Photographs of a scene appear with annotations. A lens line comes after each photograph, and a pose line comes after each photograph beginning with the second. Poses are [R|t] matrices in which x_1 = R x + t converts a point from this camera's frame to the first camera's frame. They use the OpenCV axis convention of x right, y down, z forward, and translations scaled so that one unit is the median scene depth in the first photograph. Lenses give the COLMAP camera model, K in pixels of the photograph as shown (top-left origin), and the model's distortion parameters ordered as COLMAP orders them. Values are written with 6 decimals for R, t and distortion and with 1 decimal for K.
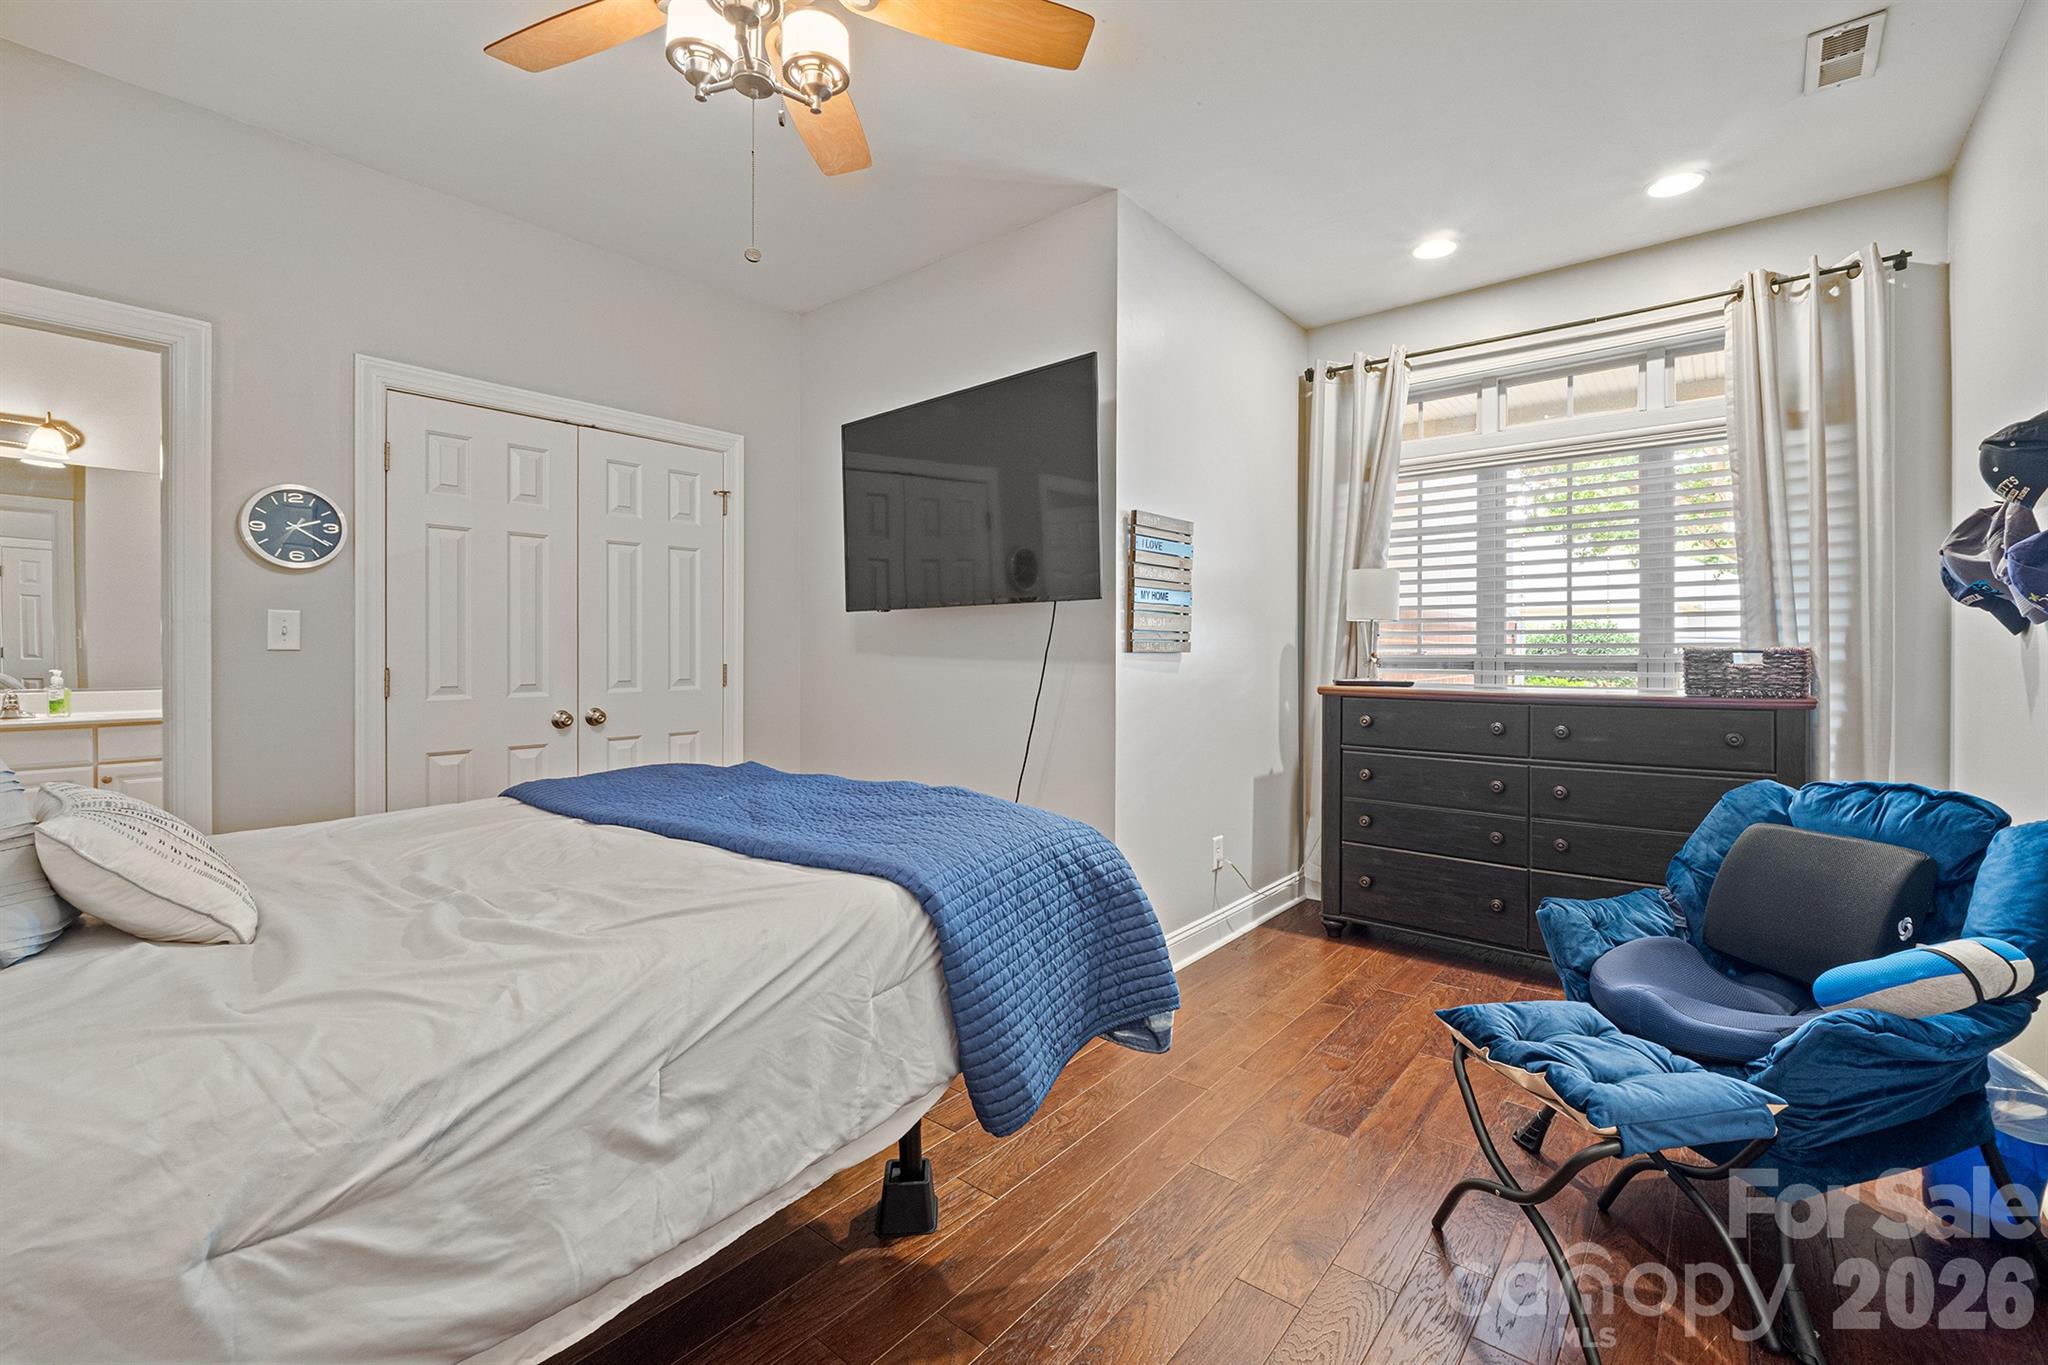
lens RADIAL K [[875.1, 0, 1055.7], [0, 875.1, 652.1], [0, 0, 1]] dist [-0.004146, -0.001103]
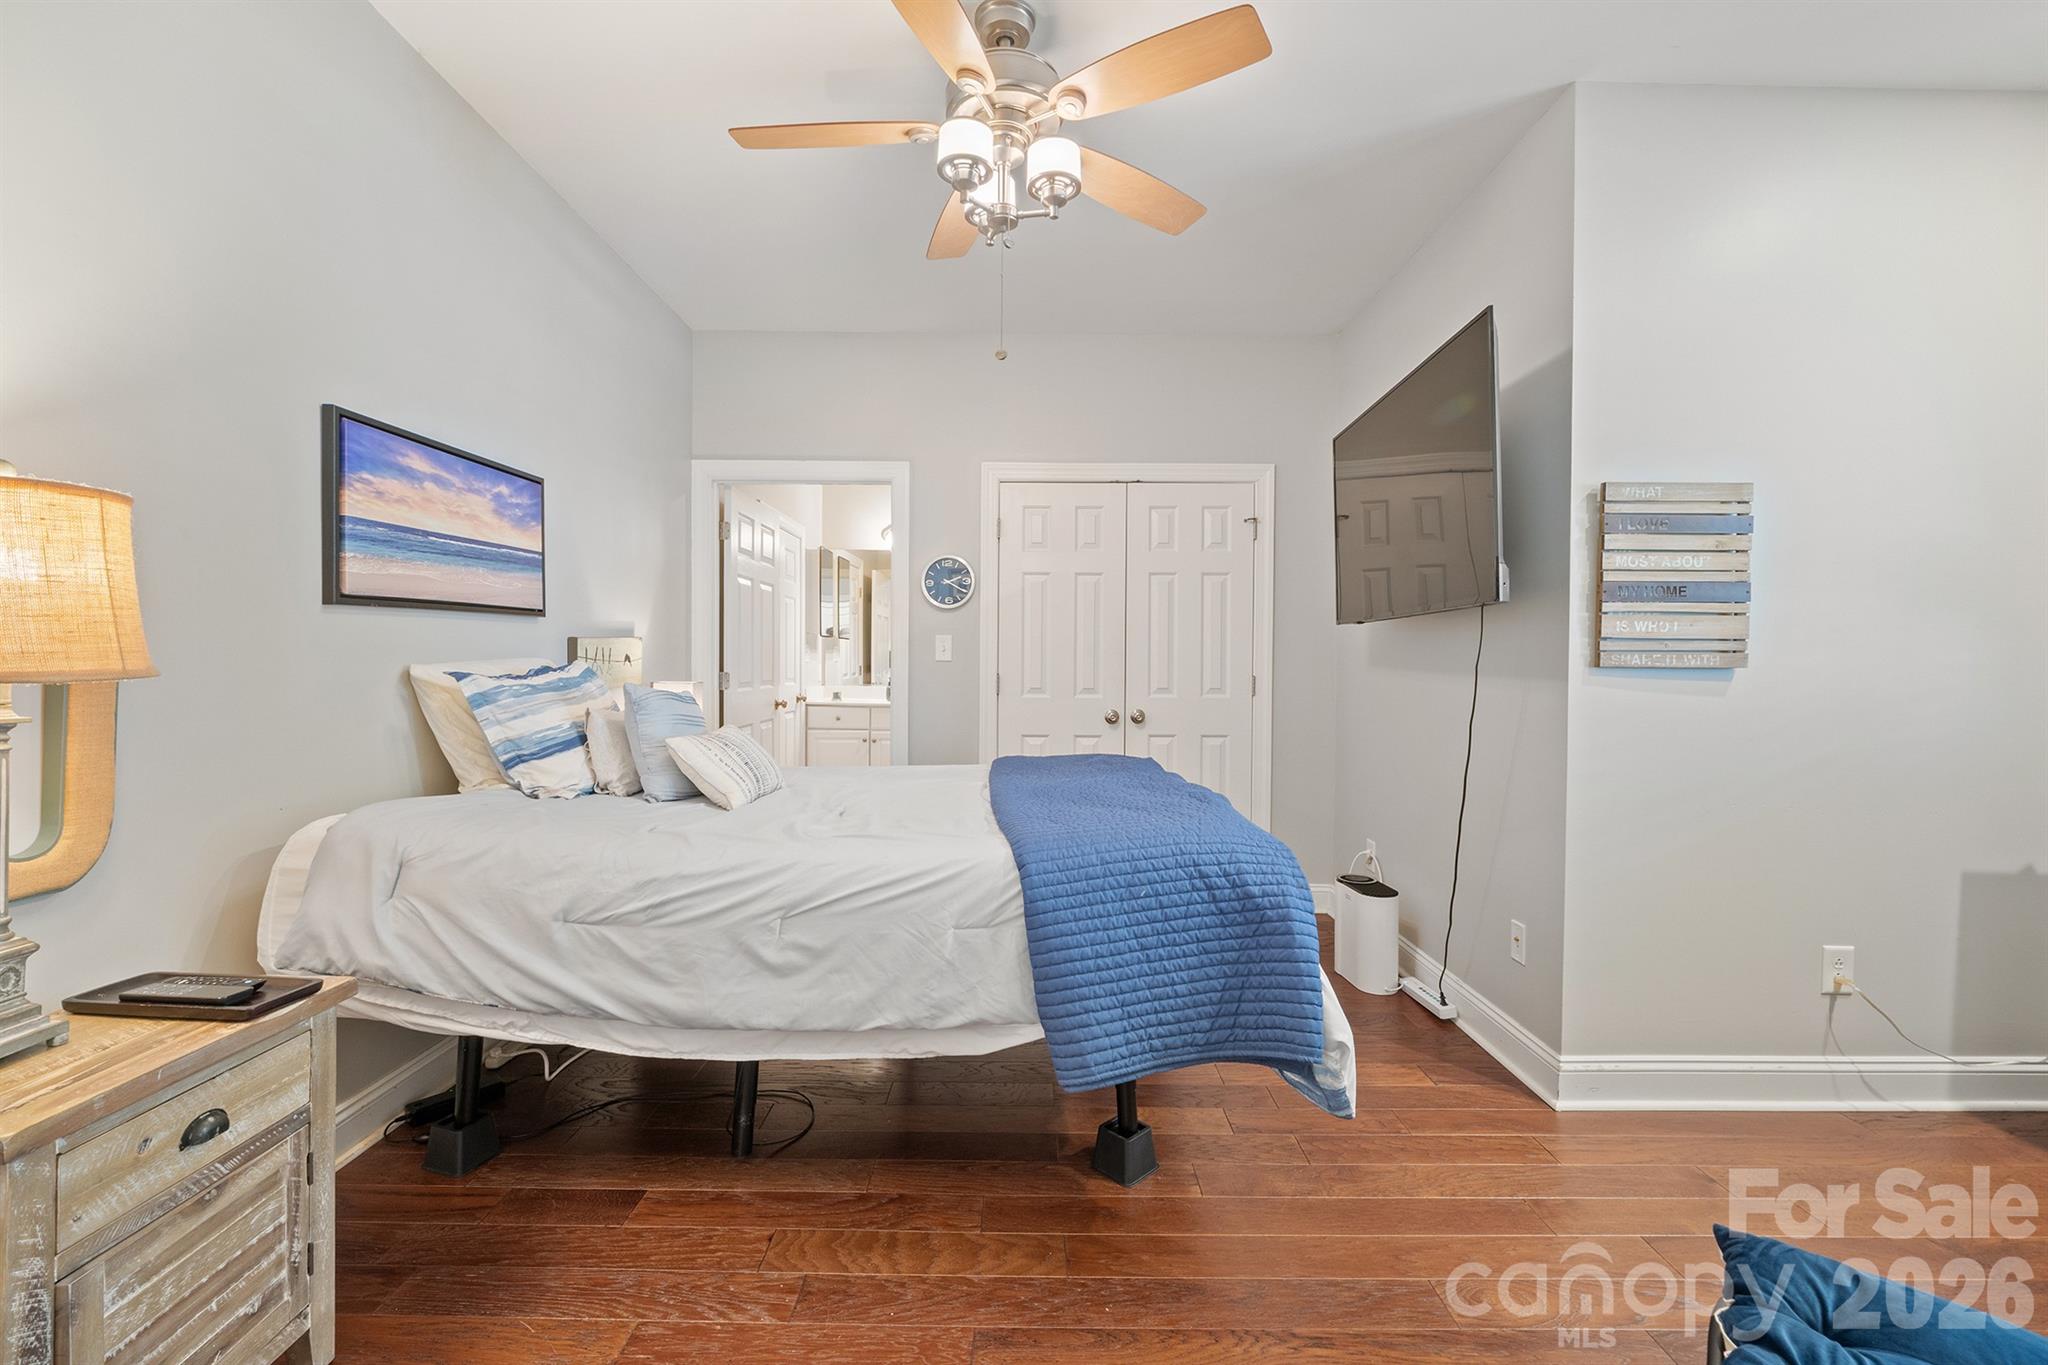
lens RADIAL K [[875.1, 0, 1029.0], [0, 875.1, 666.1], [0, 0, 1]] dist [-0.004146, -0.001103]
pose [[0.619353, 0.006086, -0.785089, 0.447213], [-0.007412, 0.999971, 0.001904, 0.002324], [0.785077, 0.004640, 0.619380, 0.147895]]
